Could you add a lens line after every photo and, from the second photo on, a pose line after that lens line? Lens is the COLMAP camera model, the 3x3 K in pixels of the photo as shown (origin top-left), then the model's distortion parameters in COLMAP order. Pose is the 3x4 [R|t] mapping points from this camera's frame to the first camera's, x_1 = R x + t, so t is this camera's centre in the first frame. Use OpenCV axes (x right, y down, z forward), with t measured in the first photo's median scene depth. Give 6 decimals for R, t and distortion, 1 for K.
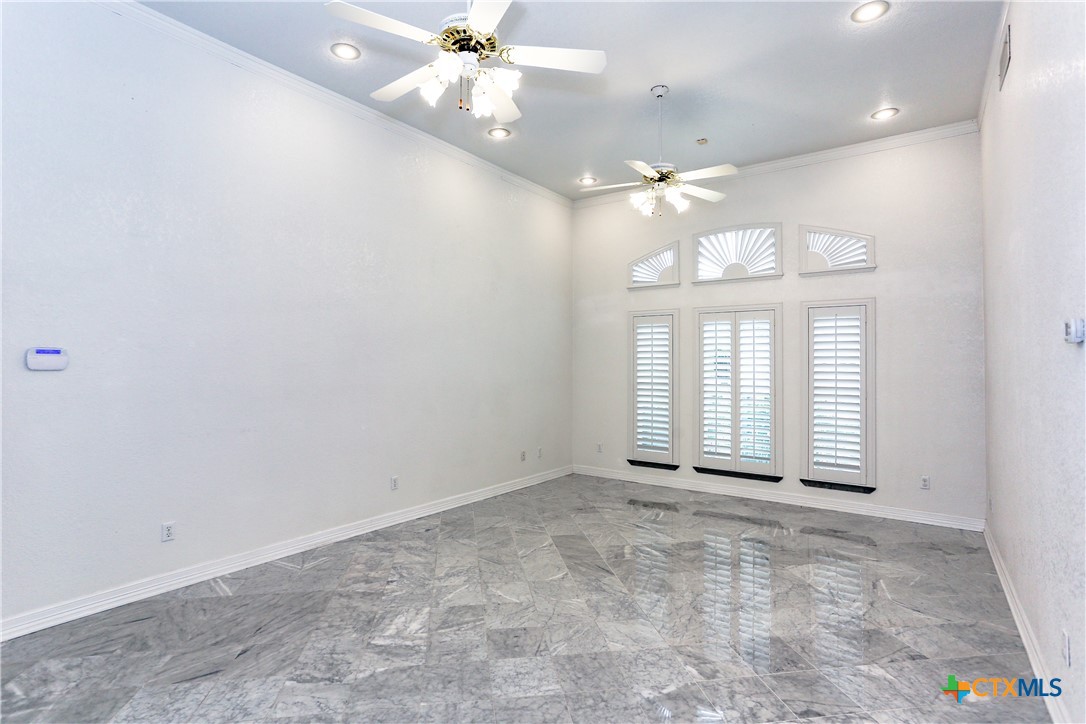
lens RADIAL K [[536.3, 0, 546.7], [0, 536.3, 346.9], [0, 0, 1]] dist [-0.045380, 0.026166]
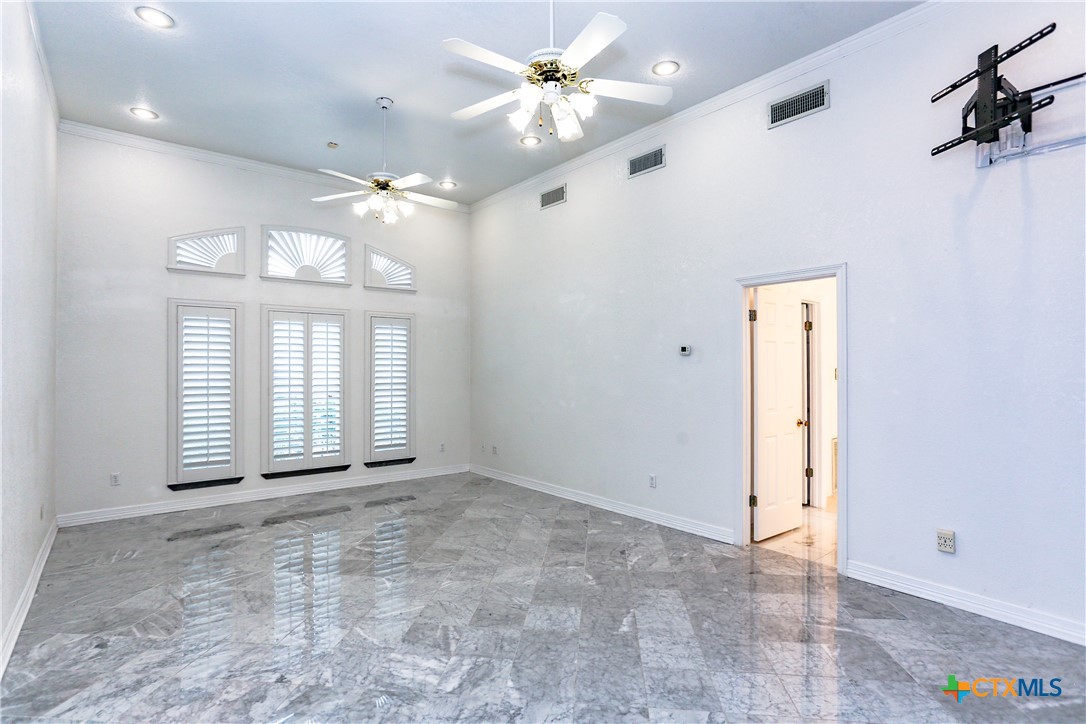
lens RADIAL K [[536.3, 0, 544.4], [0, 536.3, 362.6], [0, 0, 1]] dist [-0.045380, 0.026166]
pose [[0.258465, 0.001541, 0.966019, -0.567979], [-0.026783, 0.999626, 0.005572, 0.012166], [-0.965649, -0.027313, 0.258410, 0.330462]]
